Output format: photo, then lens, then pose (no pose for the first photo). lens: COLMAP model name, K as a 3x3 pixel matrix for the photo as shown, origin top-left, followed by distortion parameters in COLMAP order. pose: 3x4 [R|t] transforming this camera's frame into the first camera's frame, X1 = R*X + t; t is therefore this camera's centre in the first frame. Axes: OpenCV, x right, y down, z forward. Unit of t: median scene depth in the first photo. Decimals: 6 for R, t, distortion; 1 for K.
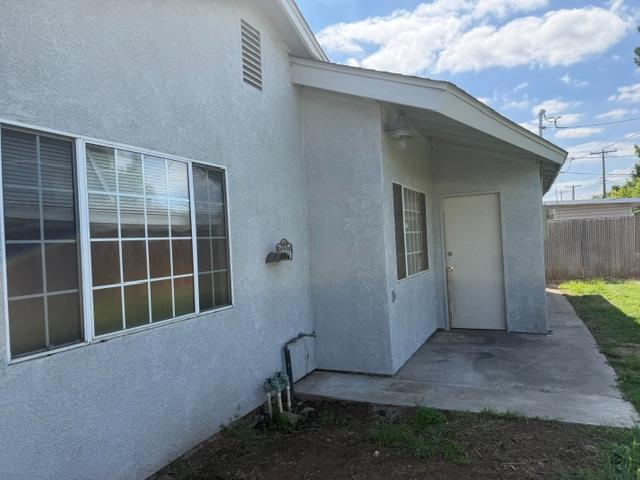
lens RADIAL K [[450.3, 0, 320.0], [0, 450.3, 240.0], [0, 0, 1]] dist [0.052576, -0.069255]
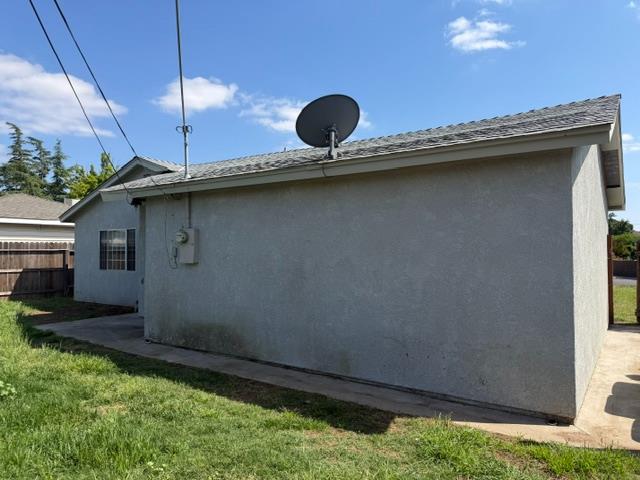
lens RADIAL K [[450.3, 0, 320.0], [0, 450.3, 240.0], [0, 0, 1]] dist [0.052576, -0.069255]
pose [[-0.177515, 0.028491, -0.983706, 1.641585], [0.016230, 0.999530, 0.026021, -0.083253], [0.983984, -0.011347, -0.177894, 1.729580]]
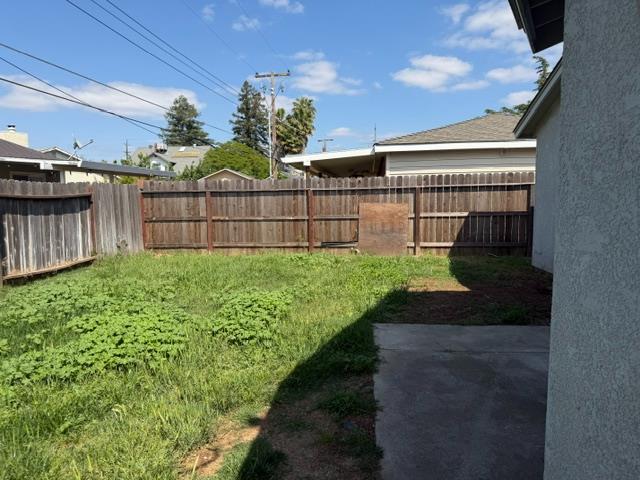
lens RADIAL K [[450.3, 0, 320.0], [0, 450.3, 240.0], [0, 0, 1]] dist [0.052576, -0.069255]
pose [[-0.946134, 0.094330, -0.309728, 0.698184], [0.063740, 0.992164, 0.107464, -0.012728], [0.317438, 0.081933, -0.944733, 1.224560]]
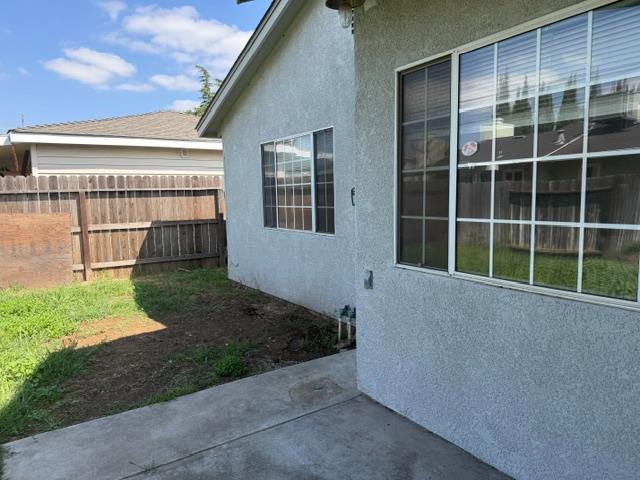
lens RADIAL K [[443.8, 0, 318.6], [0, 443.8, 249.0], [0, 0, 1]] dist [0.040748, -0.053696]
pose [[-0.529263, 0.163667, -0.832523, 0.548258], [0.049057, 0.985480, 0.162551, -0.015561], [0.847039, 0.045191, -0.529607, 0.996273]]
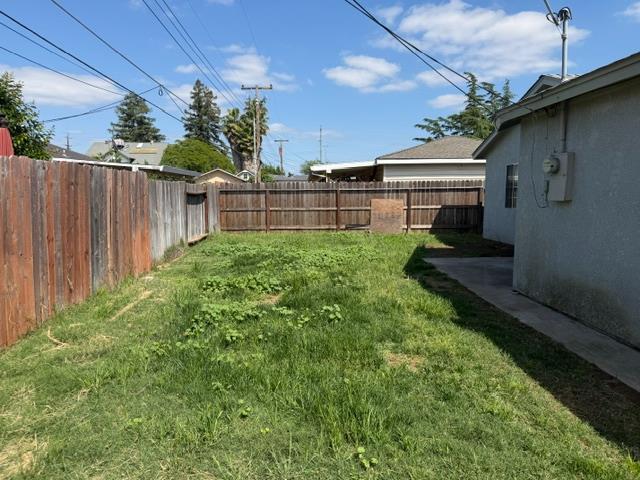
lens RADIAL K [[450.3, 0, 320.0], [0, 450.3, 240.0], [0, 0, 1]] dist [0.052576, -0.069255]
pose [[-0.892485, 0.103057, -0.439146, 1.373840], [0.053446, 0.990853, 0.123909, -0.057749], [0.447899, 0.087116, -0.889830, 1.771707]]
